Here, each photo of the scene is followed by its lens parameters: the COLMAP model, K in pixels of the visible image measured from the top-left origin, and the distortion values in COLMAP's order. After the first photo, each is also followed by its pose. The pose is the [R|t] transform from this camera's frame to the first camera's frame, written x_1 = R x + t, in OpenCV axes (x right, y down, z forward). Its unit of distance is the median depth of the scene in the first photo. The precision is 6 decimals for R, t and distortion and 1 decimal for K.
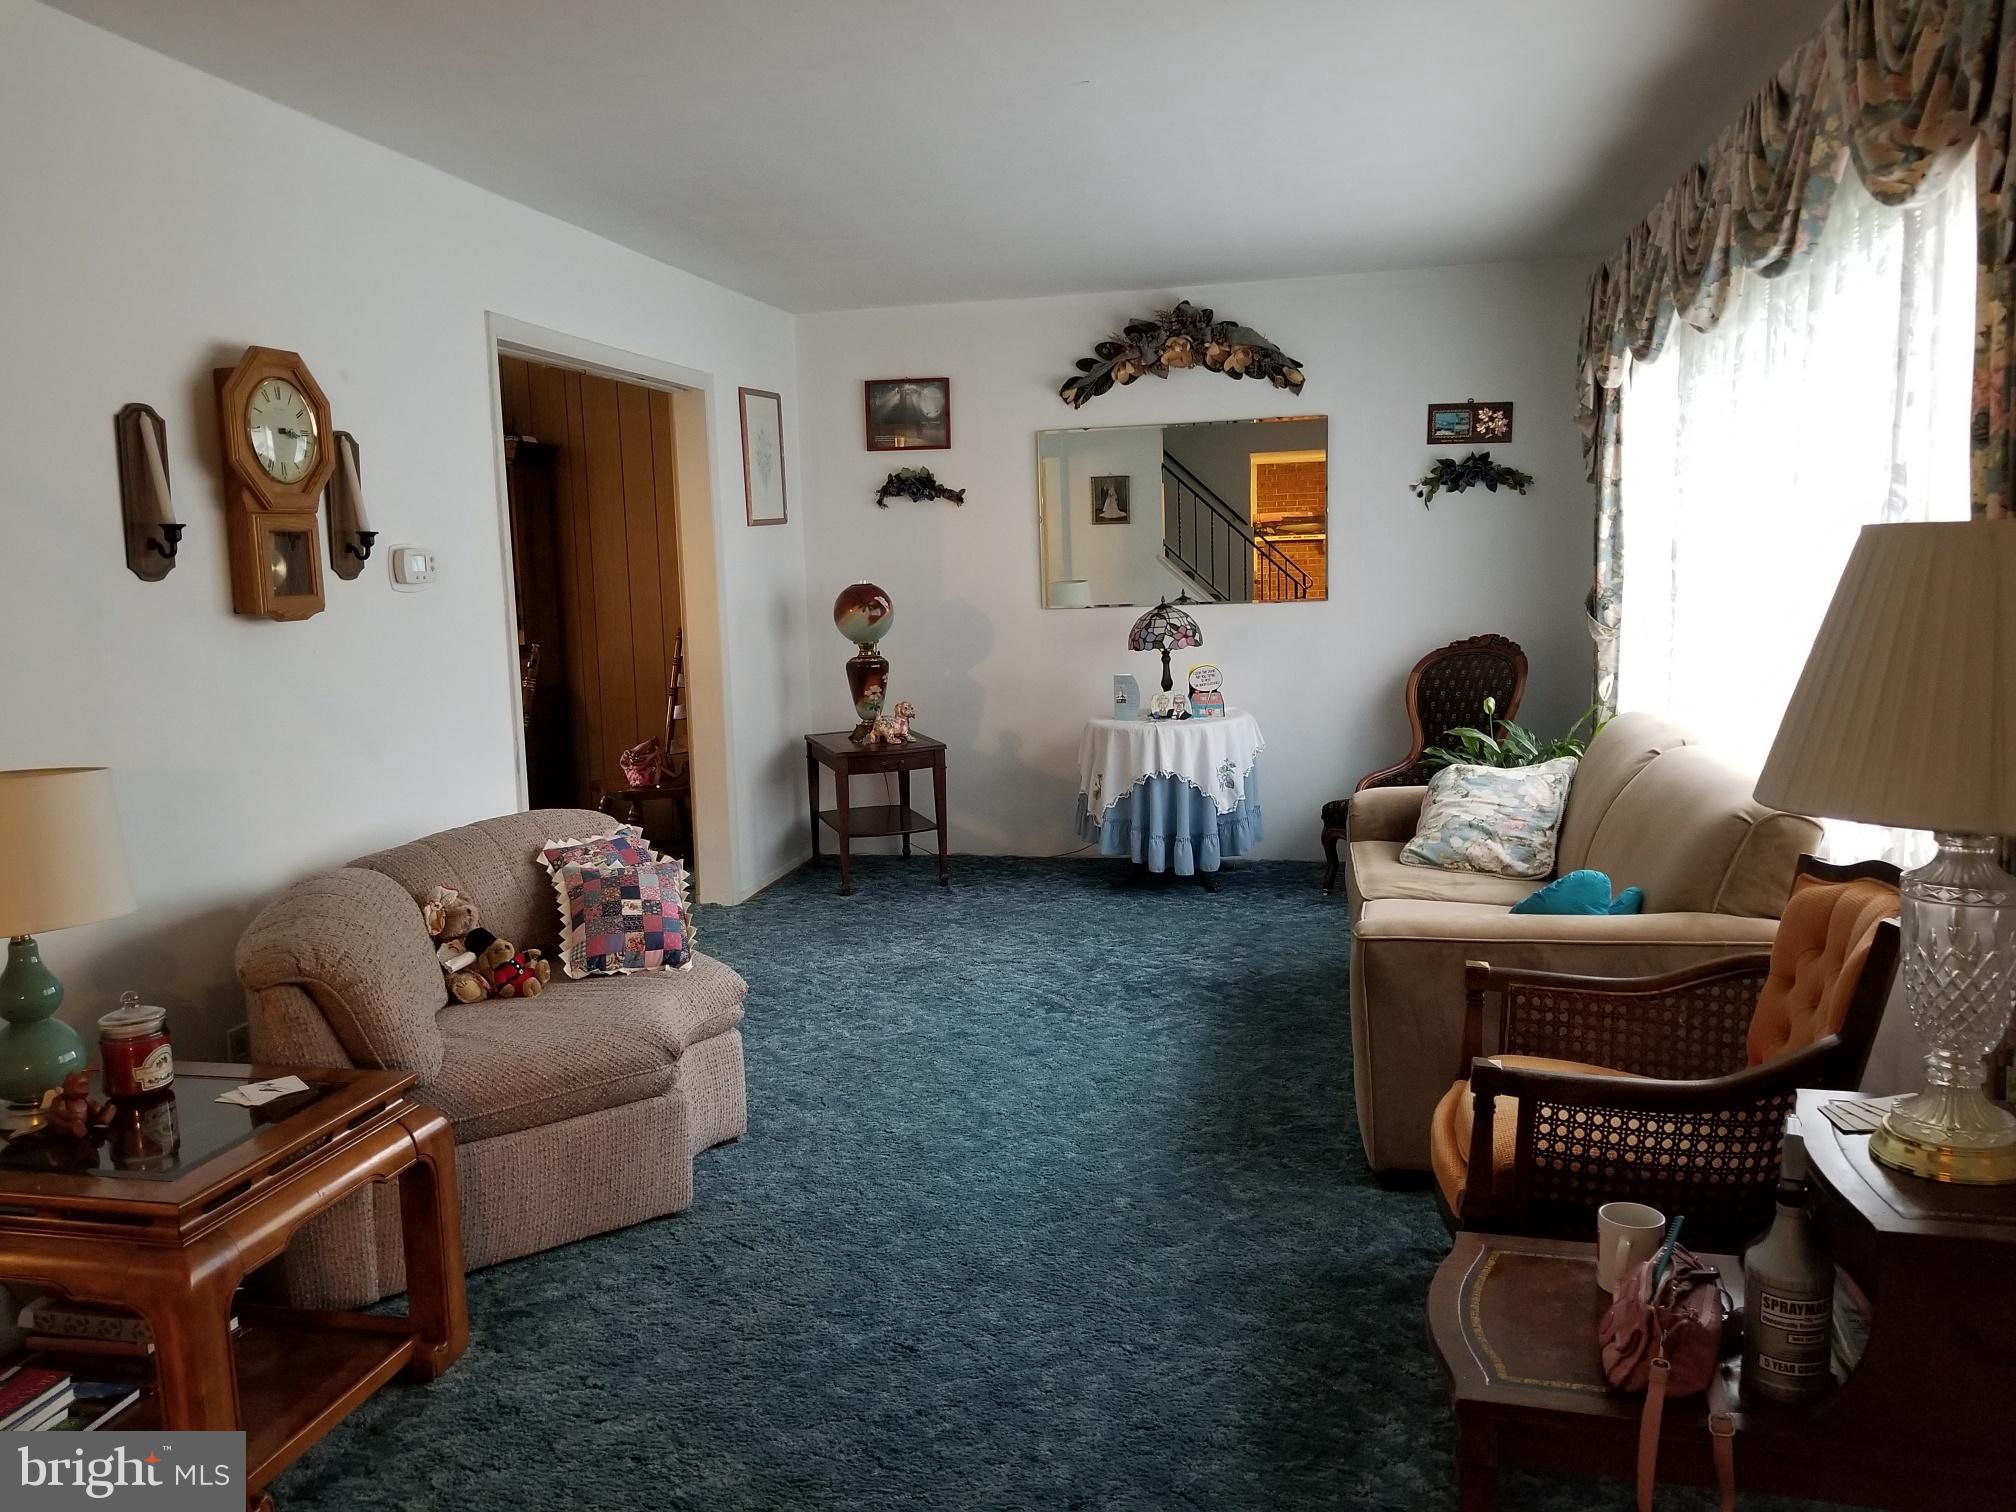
lens RADIAL K [[1621.0, 0, 1009.6], [0, 1621.0, 755.5], [0, 0, 1]] dist [0.014577, -0.013245]
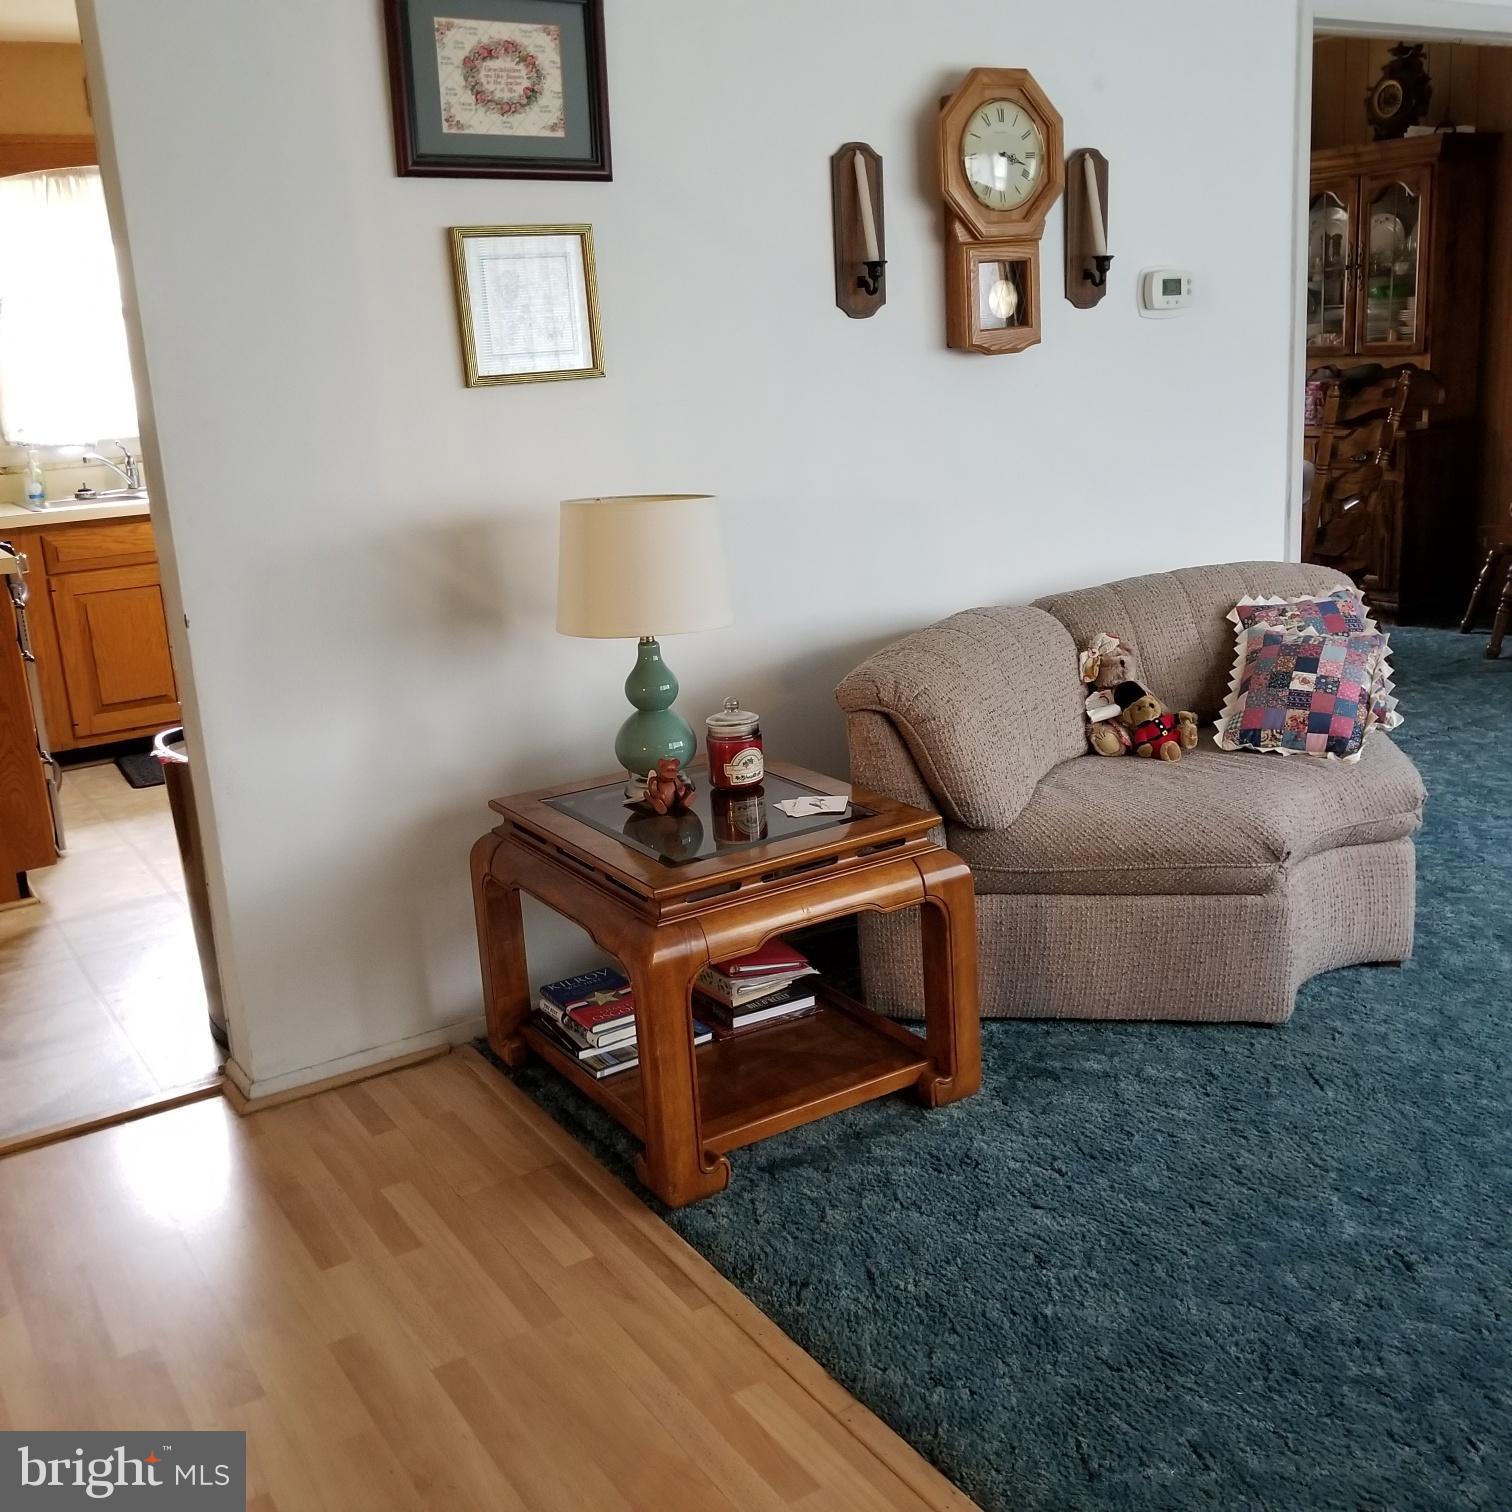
lens RADIAL K [[1587.4, 0, 757.8], [0, 1587.4, 754.0], [0, 0, 1]] dist [0.003506, 0.000000]
pose [[0.680777, 0.172593, -0.711867, 0.210670], [-0.047255, 0.980168, 0.192451, -0.022925], [0.730965, -0.097377, 0.675432, 0.214510]]
